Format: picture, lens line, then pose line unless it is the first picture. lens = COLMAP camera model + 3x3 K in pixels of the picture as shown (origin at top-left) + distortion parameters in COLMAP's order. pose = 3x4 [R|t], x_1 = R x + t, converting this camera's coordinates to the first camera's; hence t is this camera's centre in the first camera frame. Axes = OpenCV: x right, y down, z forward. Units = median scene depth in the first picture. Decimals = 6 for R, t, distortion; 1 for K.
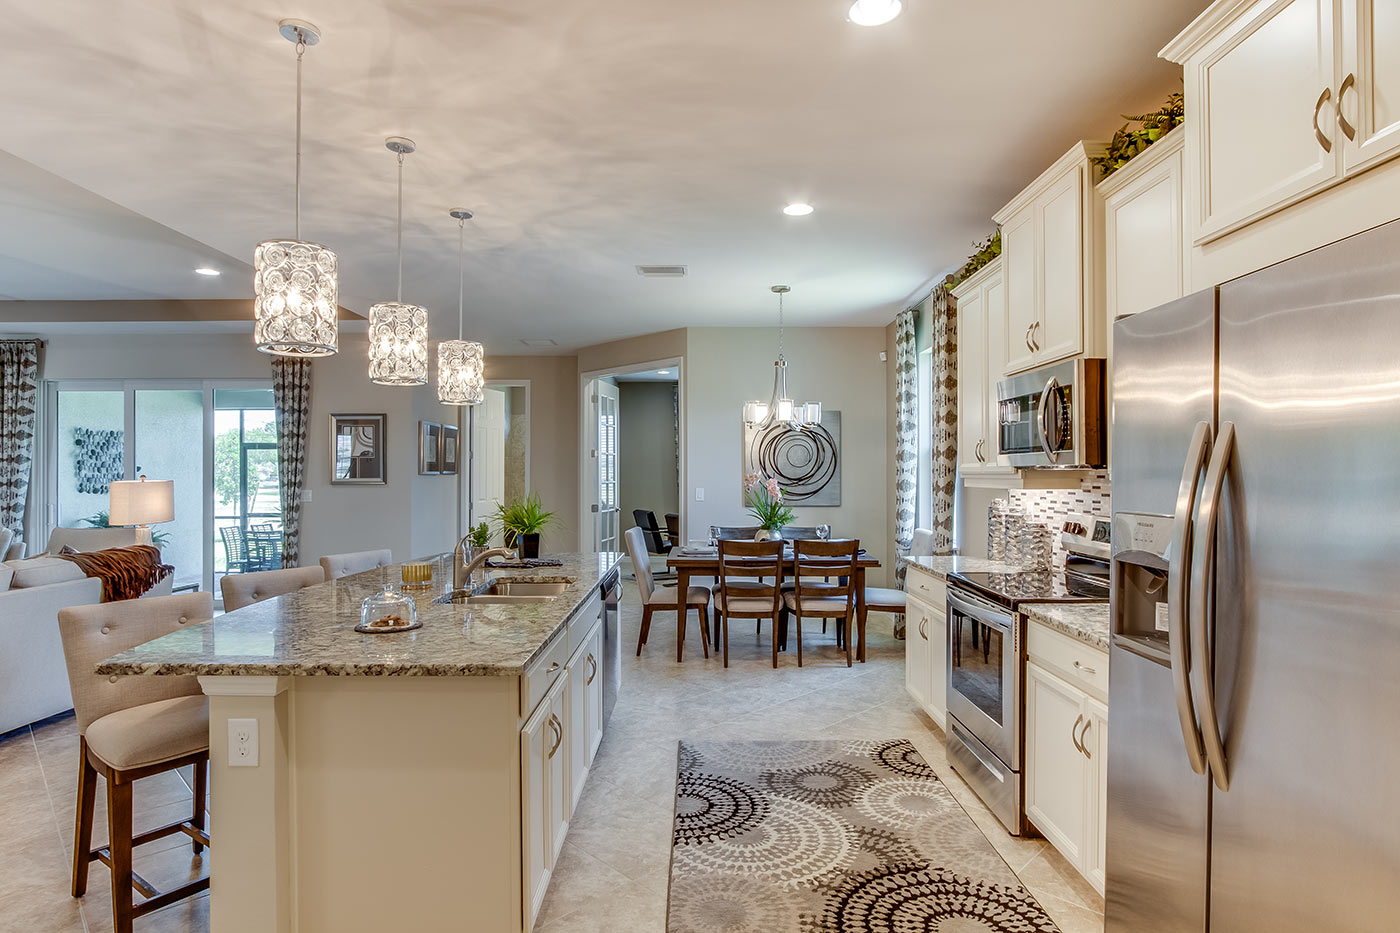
lens RADIAL K [[747.4, 0, 698.1], [0, 747.4, 467.8], [0, 0, 1]] dist [-0.013379, 0.001588]
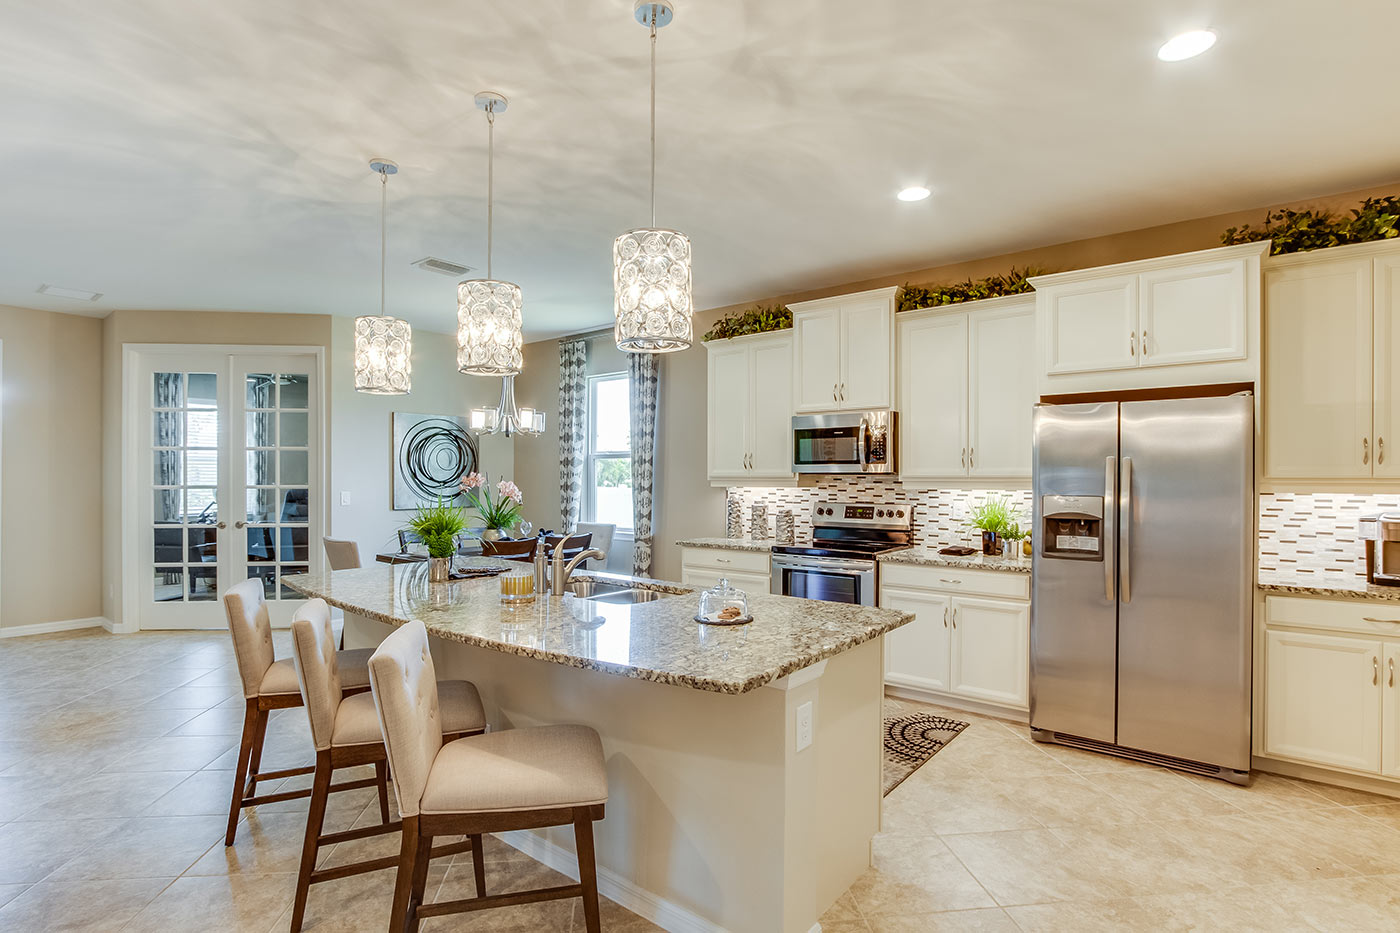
lens RADIAL K [[685.1, 0, 704.1], [0, 685.1, 477.5], [0, 0, 1]] dist [-0.016192, 0.004021]
pose [[0.621562, 0.003372, 0.783358, -0.793304], [-0.009622, 0.999948, 0.003331, 0.005381], [-0.783306, -0.009608, 0.621562, 0.273142]]
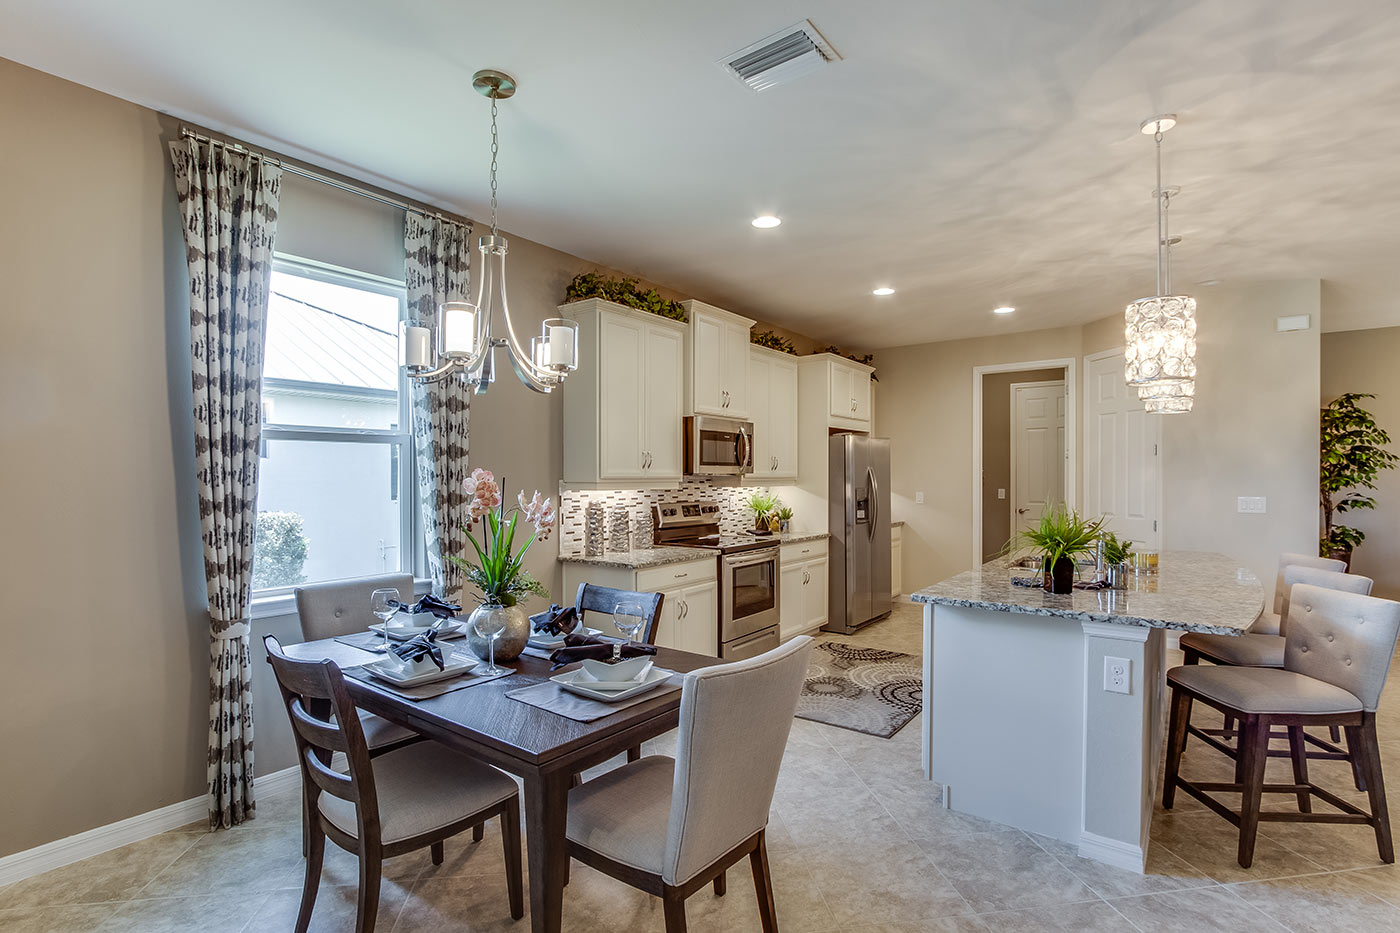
lens RADIAL K [[685.1, 0, 690.5], [0, 685.1, 479.4], [0, 0, 1]] dist [-0.016192, 0.004021]
pose [[-0.800396, 0.002867, 0.599465, -0.399164], [-0.000141, 0.999988, -0.004970, 0.017394], [-0.599472, -0.004063, -0.800385, 2.079143]]
